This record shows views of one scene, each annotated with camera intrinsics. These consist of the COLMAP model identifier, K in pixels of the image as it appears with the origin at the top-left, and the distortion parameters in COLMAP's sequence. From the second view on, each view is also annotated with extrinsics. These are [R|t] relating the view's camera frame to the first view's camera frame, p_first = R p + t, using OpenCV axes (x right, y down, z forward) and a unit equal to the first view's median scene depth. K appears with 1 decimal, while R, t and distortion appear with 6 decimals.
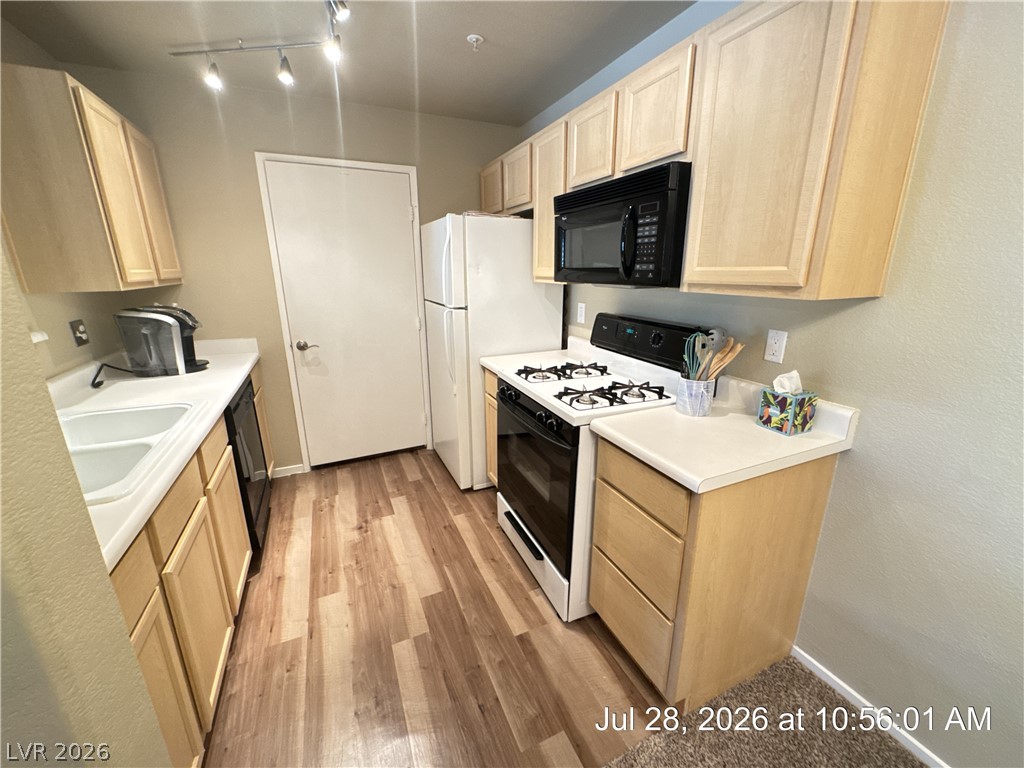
lens RADIAL K [[408.9, 0, 516.3], [0, 408.9, 384.4], [0, 0, 1]] dist [-0.007926, -0.000109]
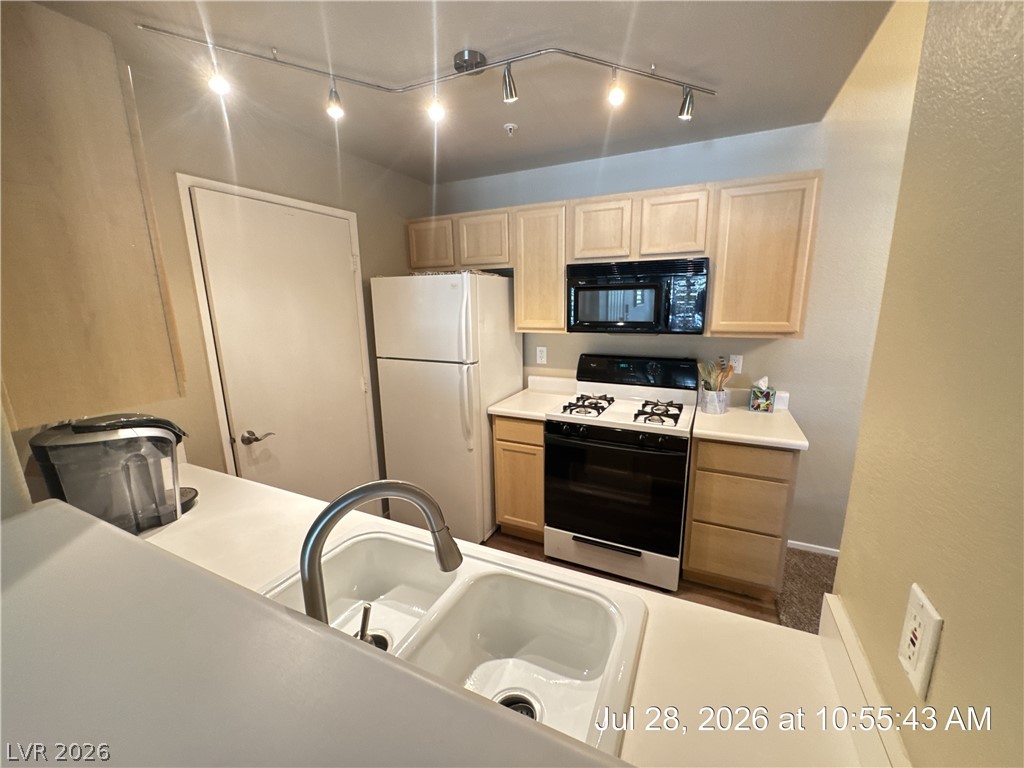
lens RADIAL K [[410.1, 0, 513.3], [0, 410.1, 384.0], [0, 0, 1]] dist [-0.003136, 0.000155]
pose [[0.764153, -0.144245, 0.628700, -0.832130], [0.190972, 0.981571, -0.006911, -0.128315], [-0.616117, 0.125345, 0.777617, 0.185260]]
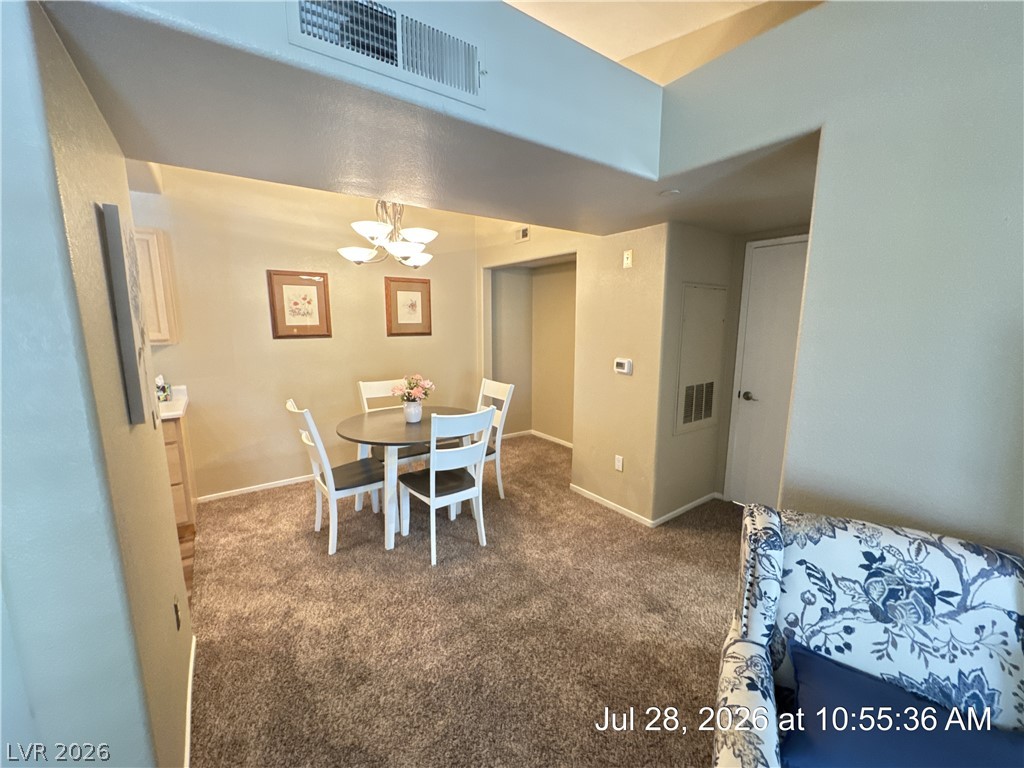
lens RADIAL K [[410.1, 0, 513.3], [0, 410.1, 384.0], [0, 0, 1]] dist [-0.003136, 0.000155]
pose [[-0.198035, -0.161581, 0.966785, -1.287698], [0.268310, 0.939712, 0.212017, 0.039187], [-0.942758, 0.301385, -0.142742, -0.363390]]
